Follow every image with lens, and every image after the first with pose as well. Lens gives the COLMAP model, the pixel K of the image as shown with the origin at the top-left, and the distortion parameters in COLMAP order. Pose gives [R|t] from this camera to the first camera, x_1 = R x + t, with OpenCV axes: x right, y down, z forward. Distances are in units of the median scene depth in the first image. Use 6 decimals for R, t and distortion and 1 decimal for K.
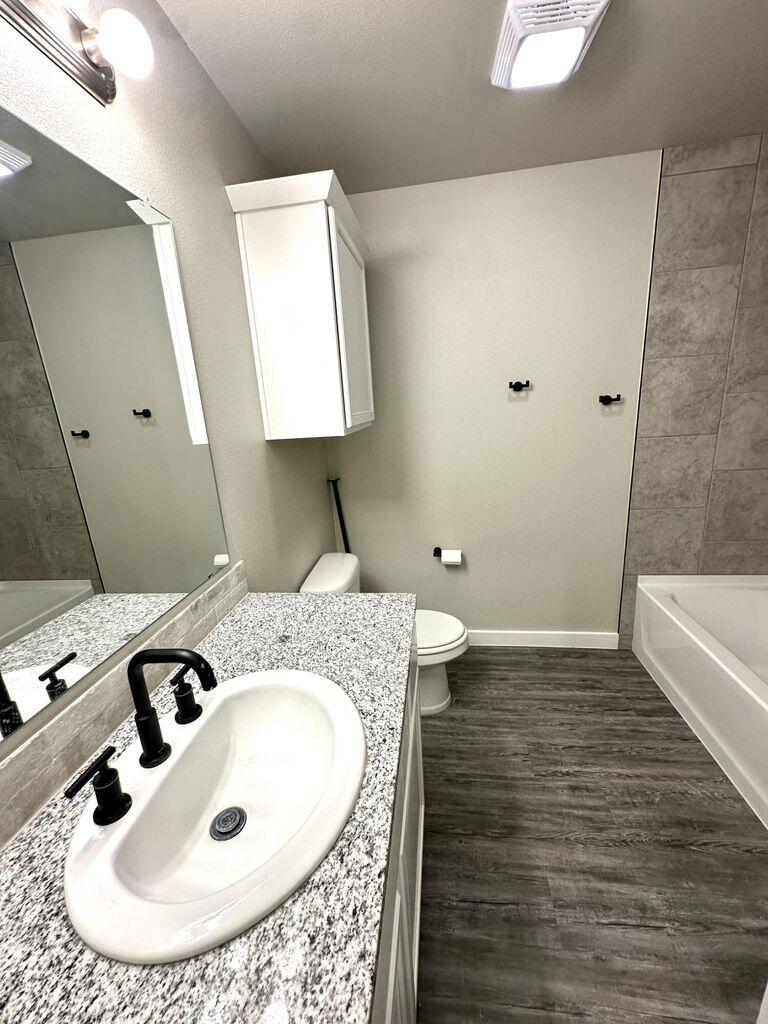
lens RADIAL K [[407.4, 0, 384.0], [0, 407.4, 512.0], [0, 0, 1]] dist [-0.003589, 0.000410]
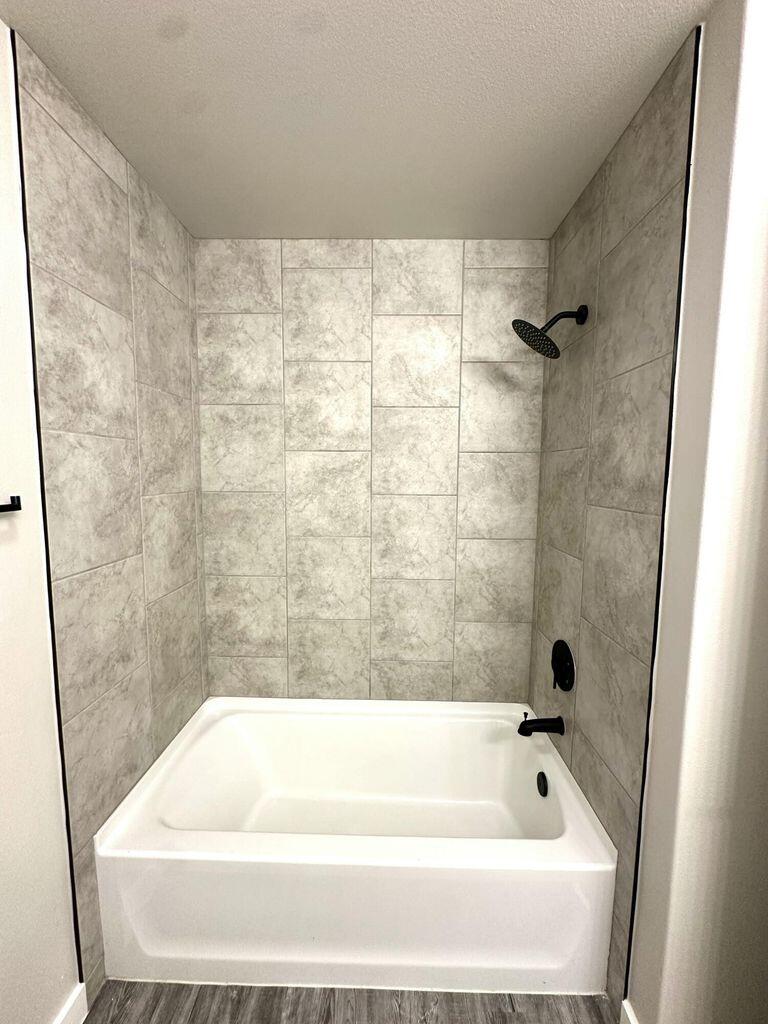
lens RADIAL K [[407.4, 0, 384.0], [0, 407.4, 512.0], [0, 0, 1]] dist [-0.003589, 0.000410]
pose [[-0.111419, -0.029563, 0.993334, 0.101676], [0.261971, 0.963328, 0.058054, -0.195727], [-0.958622, 0.266693, -0.099589, 0.675643]]
